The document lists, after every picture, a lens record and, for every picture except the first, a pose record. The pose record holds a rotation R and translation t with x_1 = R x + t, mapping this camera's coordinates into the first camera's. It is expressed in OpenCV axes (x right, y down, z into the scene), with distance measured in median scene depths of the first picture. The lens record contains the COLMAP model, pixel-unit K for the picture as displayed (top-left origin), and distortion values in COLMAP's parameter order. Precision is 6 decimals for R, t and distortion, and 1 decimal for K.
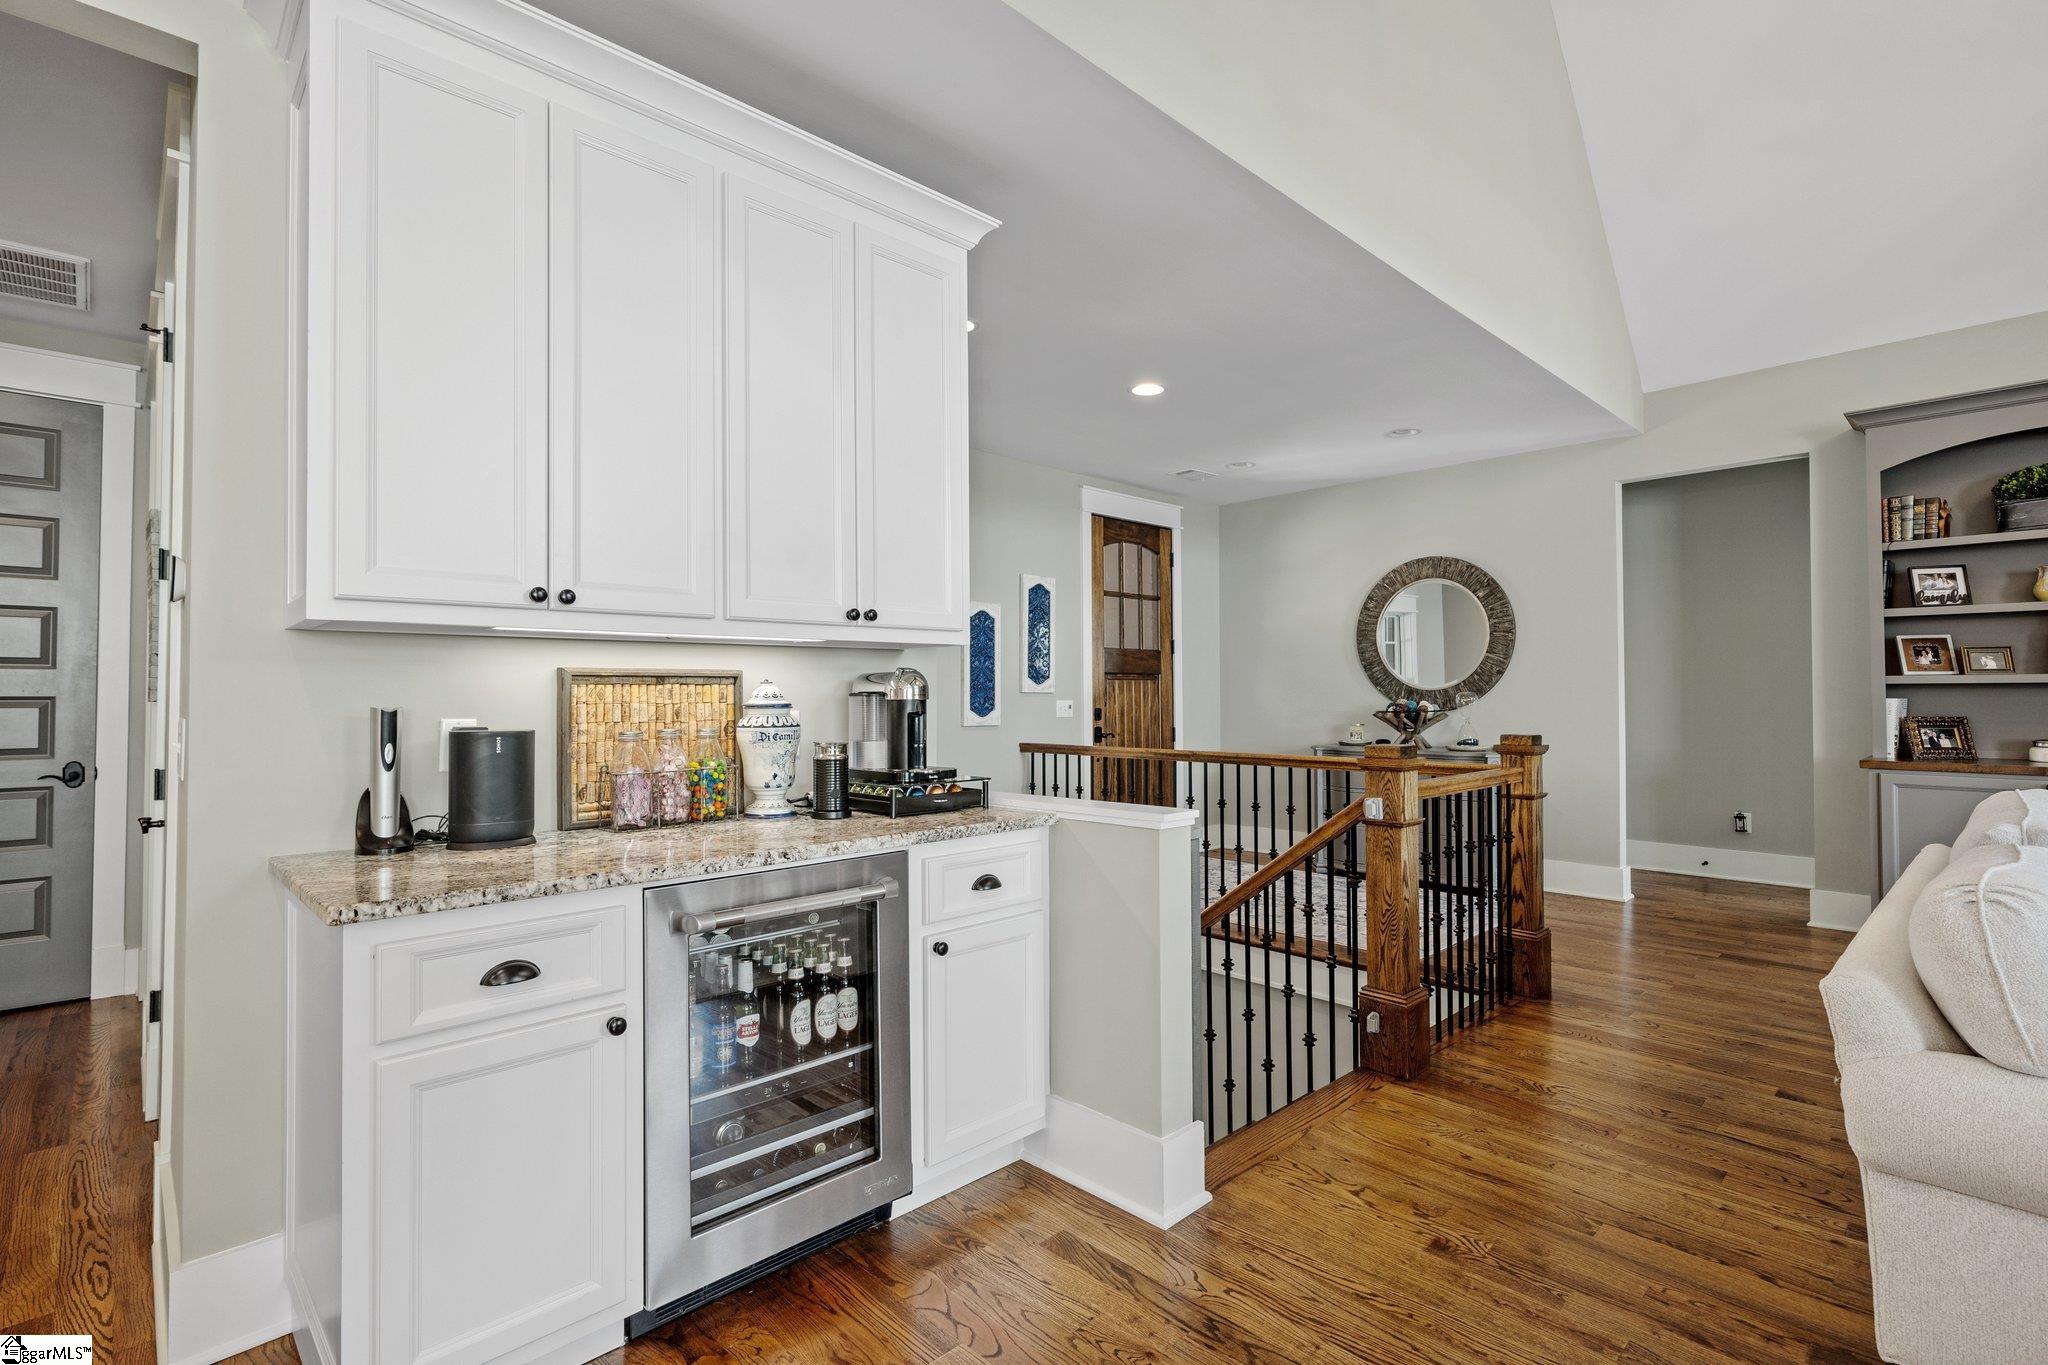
lens RADIAL K [[954.0, 0, 1021.8], [0, 954.0, 676.2], [0, 0, 1]] dist [0.002979, 0.000754]
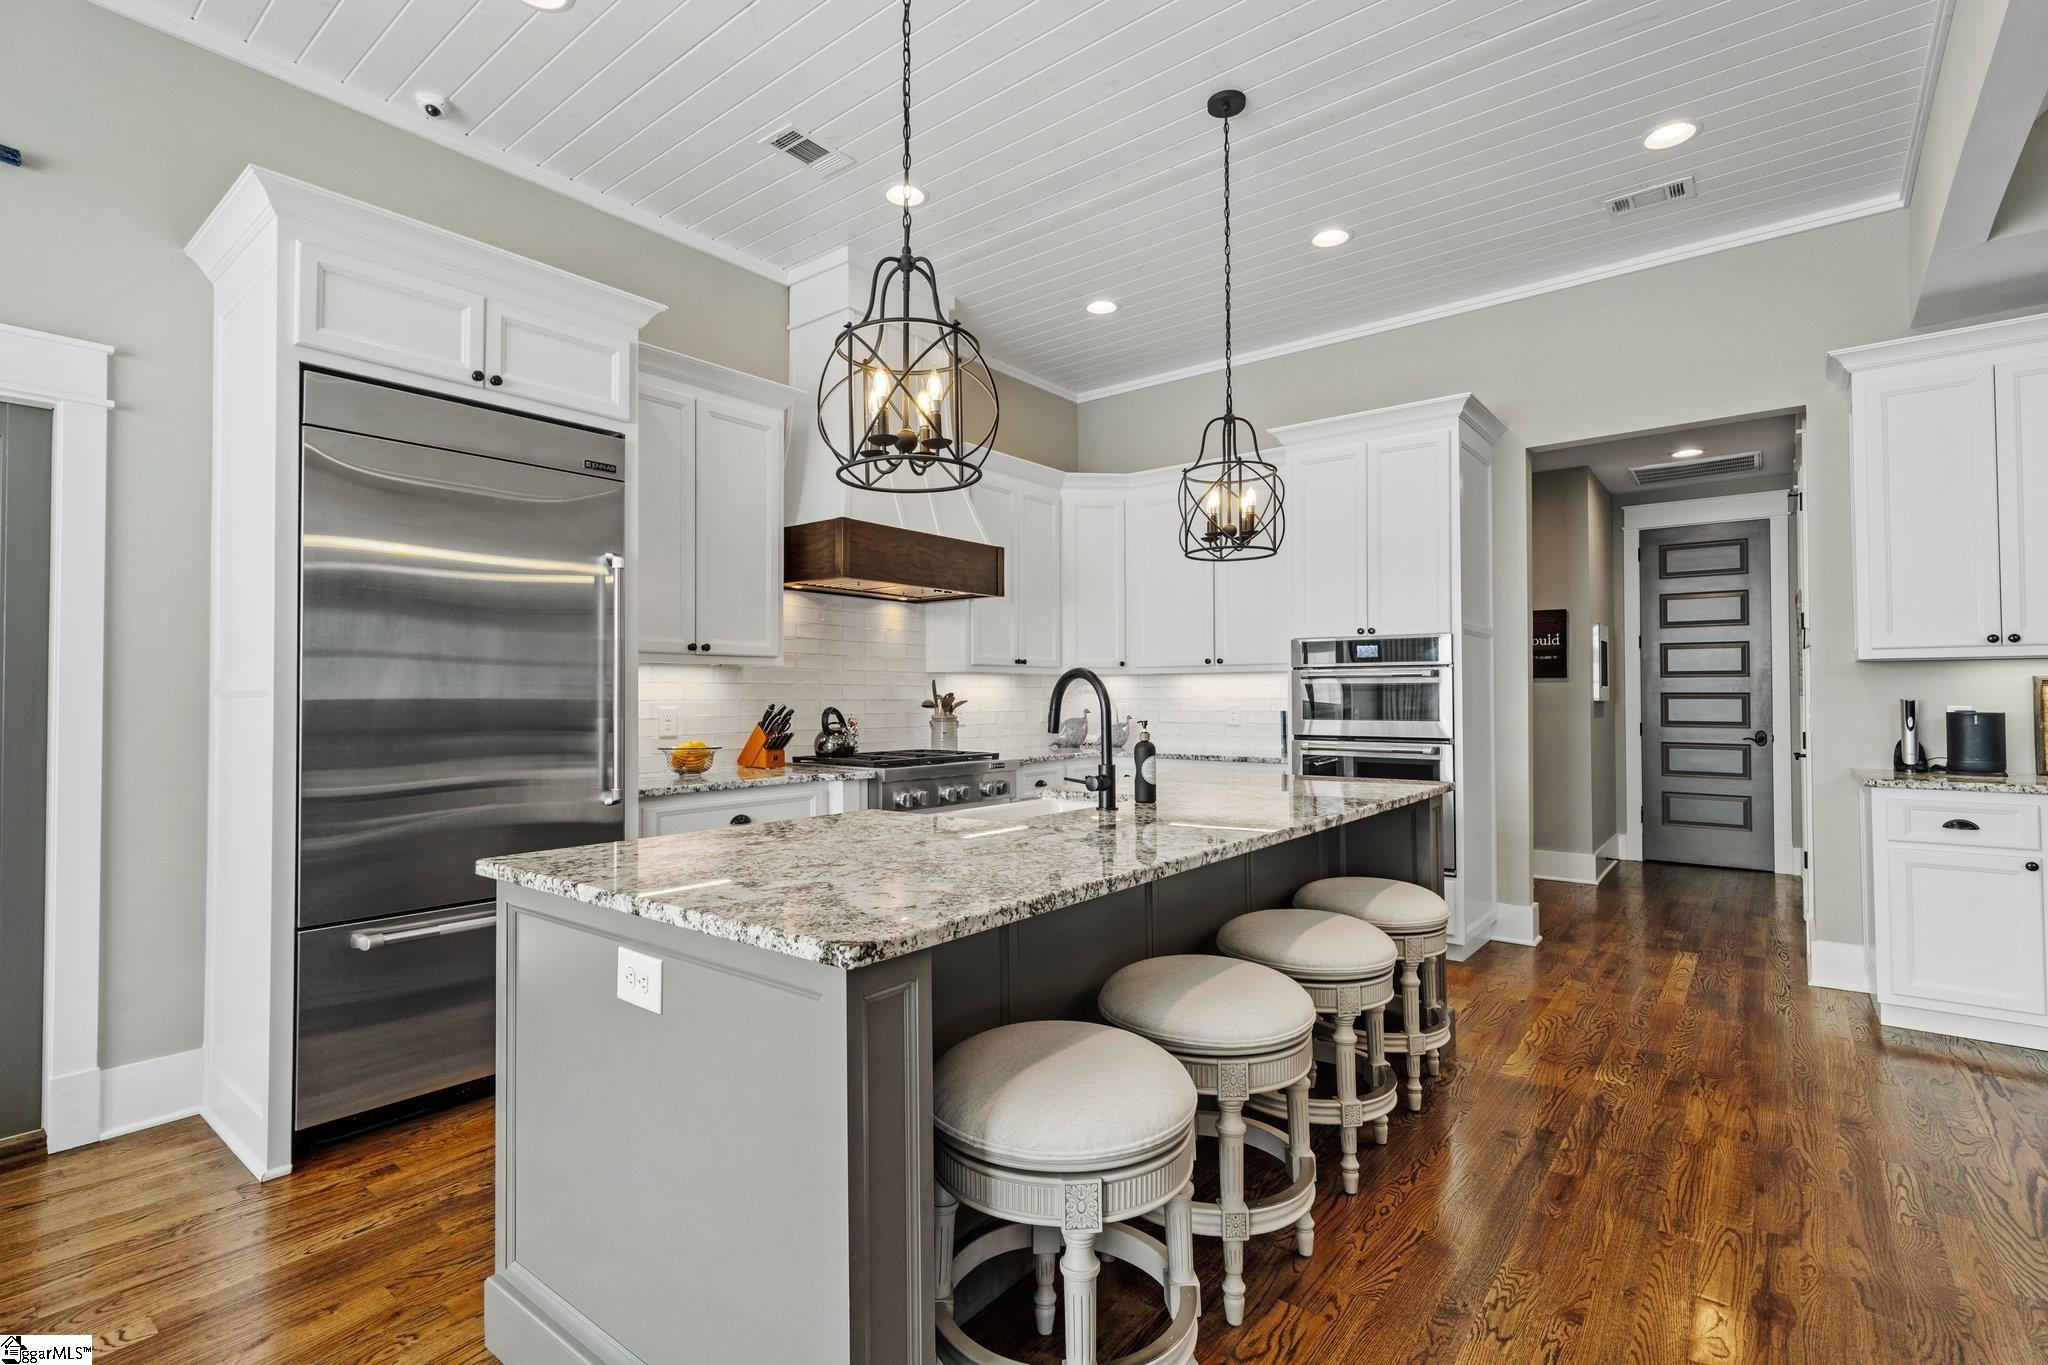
lens RADIAL K [[954.0, 0, 1021.9], [0, 954.0, 676.8], [0, 0, 1]] dist [0.002979, 0.000754]
pose [[0.141203, -0.016041, -0.989851, 0.530549], [0.021834, 0.999676, -0.013085, -0.014316], [0.989740, -0.019764, 0.141508, -0.561819]]
